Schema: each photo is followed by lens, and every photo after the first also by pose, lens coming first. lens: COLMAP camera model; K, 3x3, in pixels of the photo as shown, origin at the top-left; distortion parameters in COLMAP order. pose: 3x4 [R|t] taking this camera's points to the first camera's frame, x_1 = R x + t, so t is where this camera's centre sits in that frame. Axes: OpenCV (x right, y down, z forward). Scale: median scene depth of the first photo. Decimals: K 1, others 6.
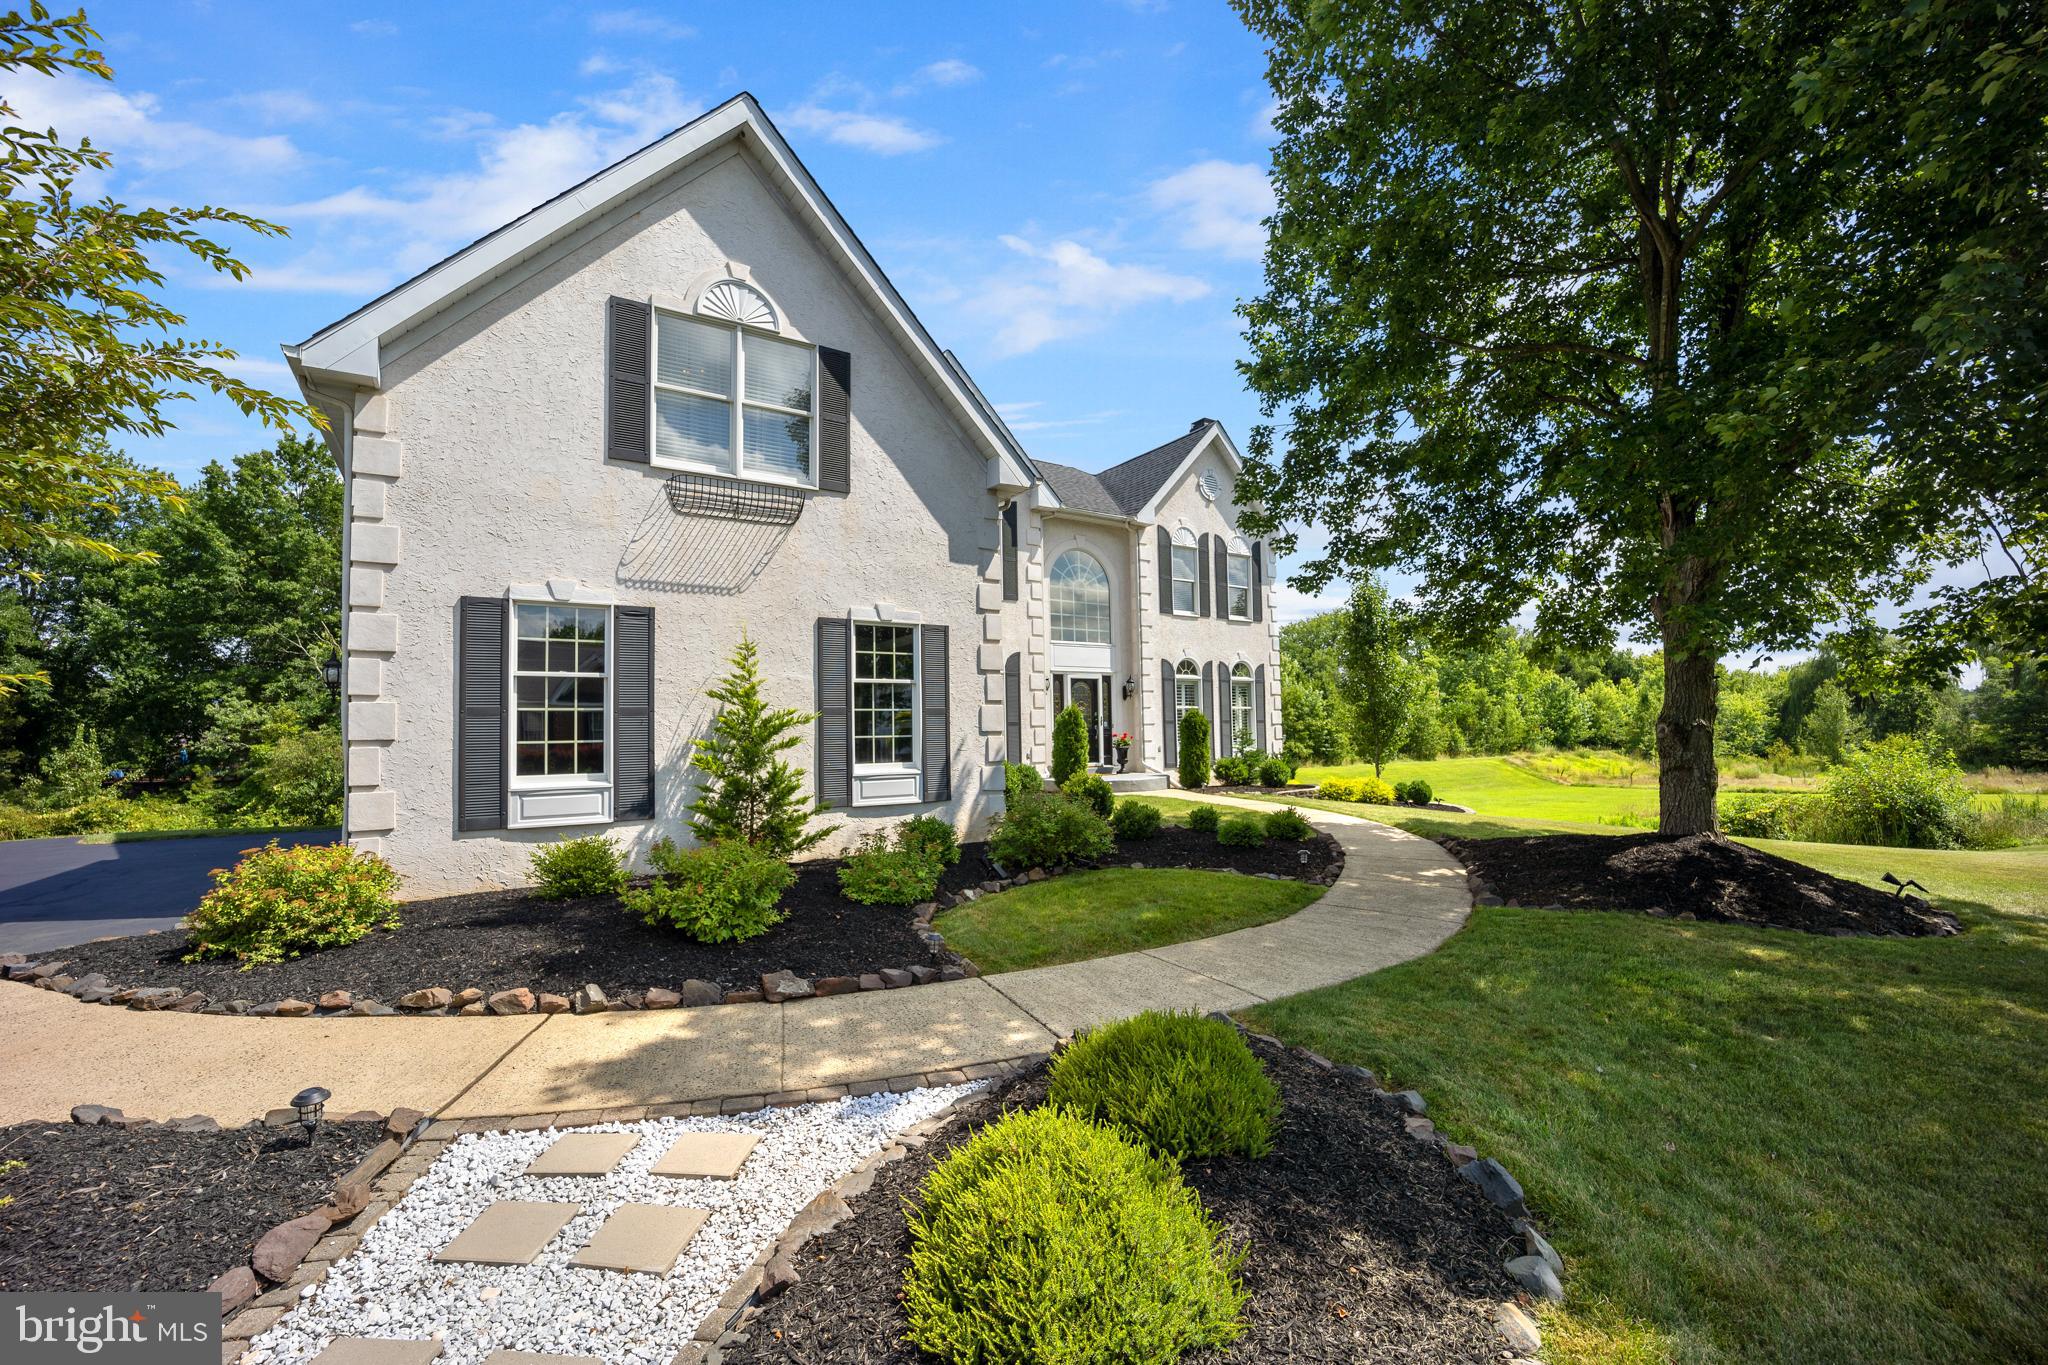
lens RADIAL K [[864.7, 0, 1023.6], [0, 864.7, 699.8], [0, 0, 1]] dist [-0.017111, 0.001185]
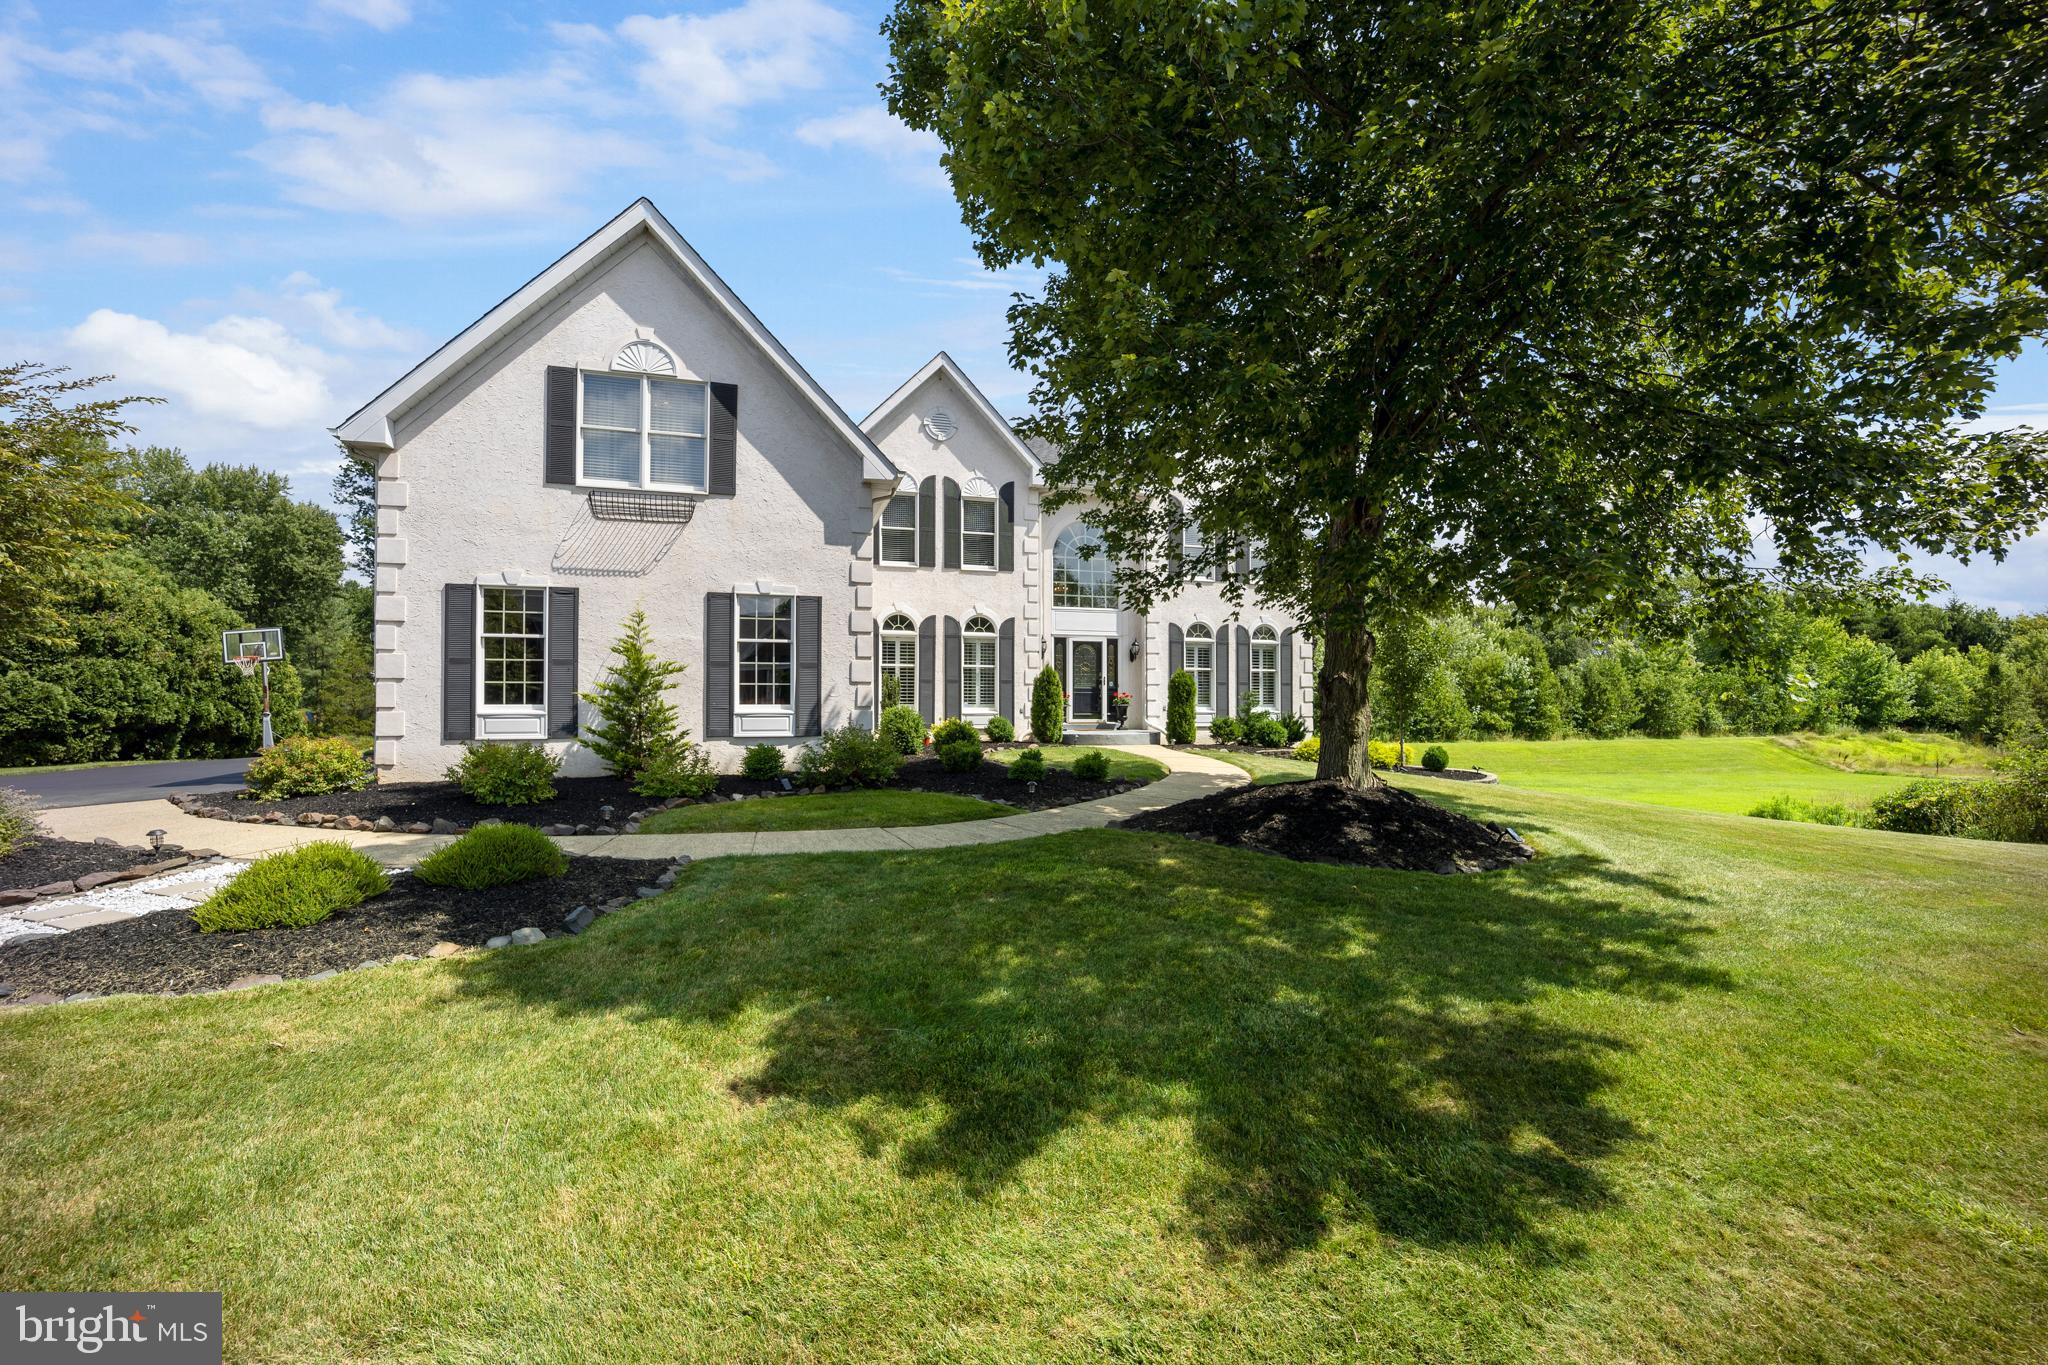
lens RADIAL K [[864.7, 0, 1023.6], [0, 864.7, 699.8], [0, 0, 1]] dist [-0.017111, 0.001185]
pose [[0.959405, 0.016497, -0.281548, 0.577978], [-0.006080, 0.999266, 0.037831, 0.015371], [0.281965, -0.034583, 0.958801, -0.125477]]
